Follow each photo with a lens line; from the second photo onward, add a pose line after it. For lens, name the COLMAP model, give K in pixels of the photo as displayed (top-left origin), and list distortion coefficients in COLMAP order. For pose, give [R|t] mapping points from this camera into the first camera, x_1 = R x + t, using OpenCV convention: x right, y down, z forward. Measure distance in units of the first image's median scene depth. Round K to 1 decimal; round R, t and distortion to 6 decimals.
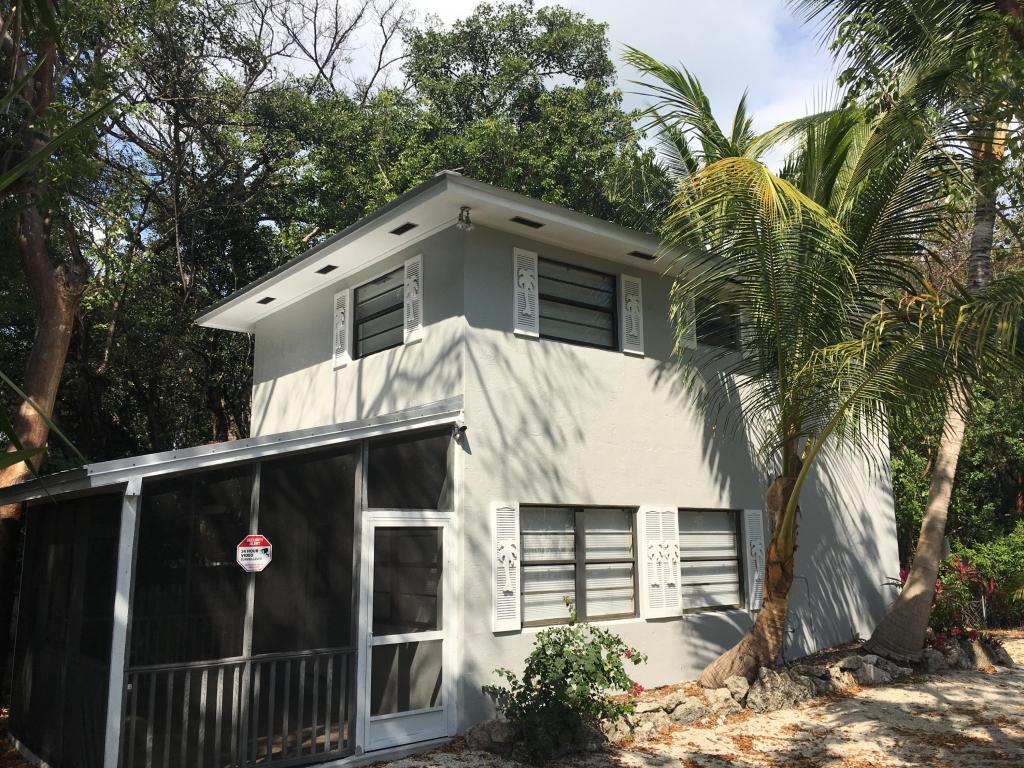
lens RADIAL K [[863.6, 0, 512.0], [0, 863.6, 384.0], [0, 0, 1]] dist [0.092118, -0.120703]
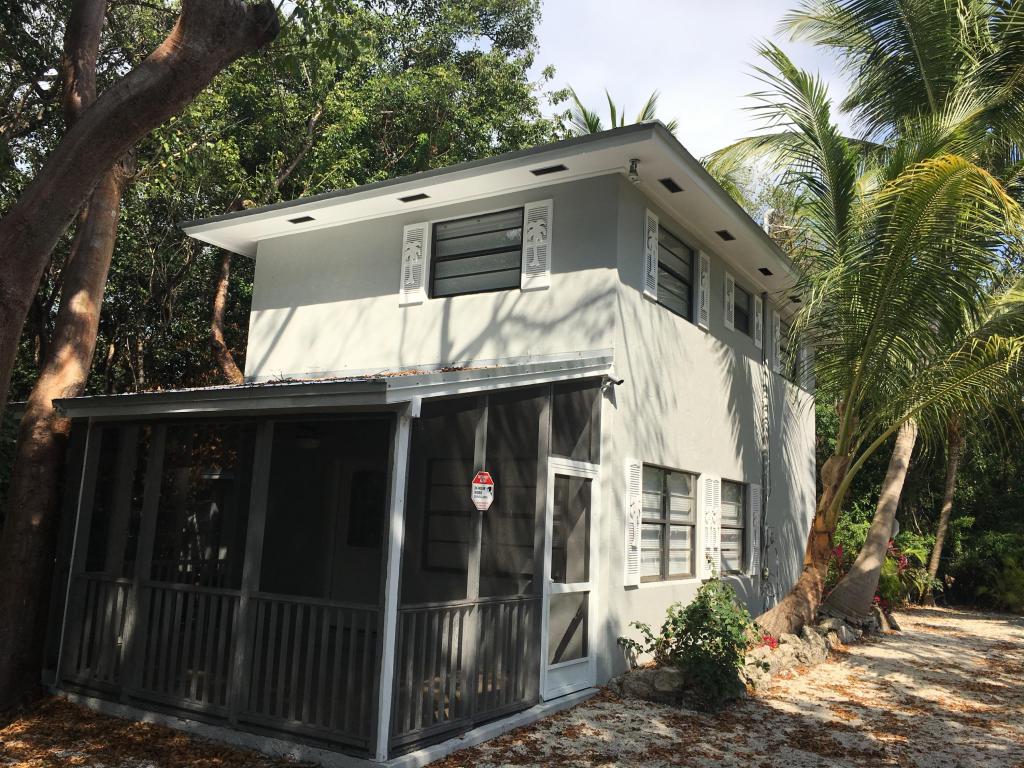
lens RADIAL K [[861.1, 0, 512.0], [0, 861.1, 384.0], [0, 0, 1]] dist [0.038916, 0.002639]
pose [[0.945721, 0.101682, 0.308662, -0.424644], [-0.110437, 0.993822, 0.010980, 0.050150], [-0.305639, -0.044472, 0.951108, 0.088209]]
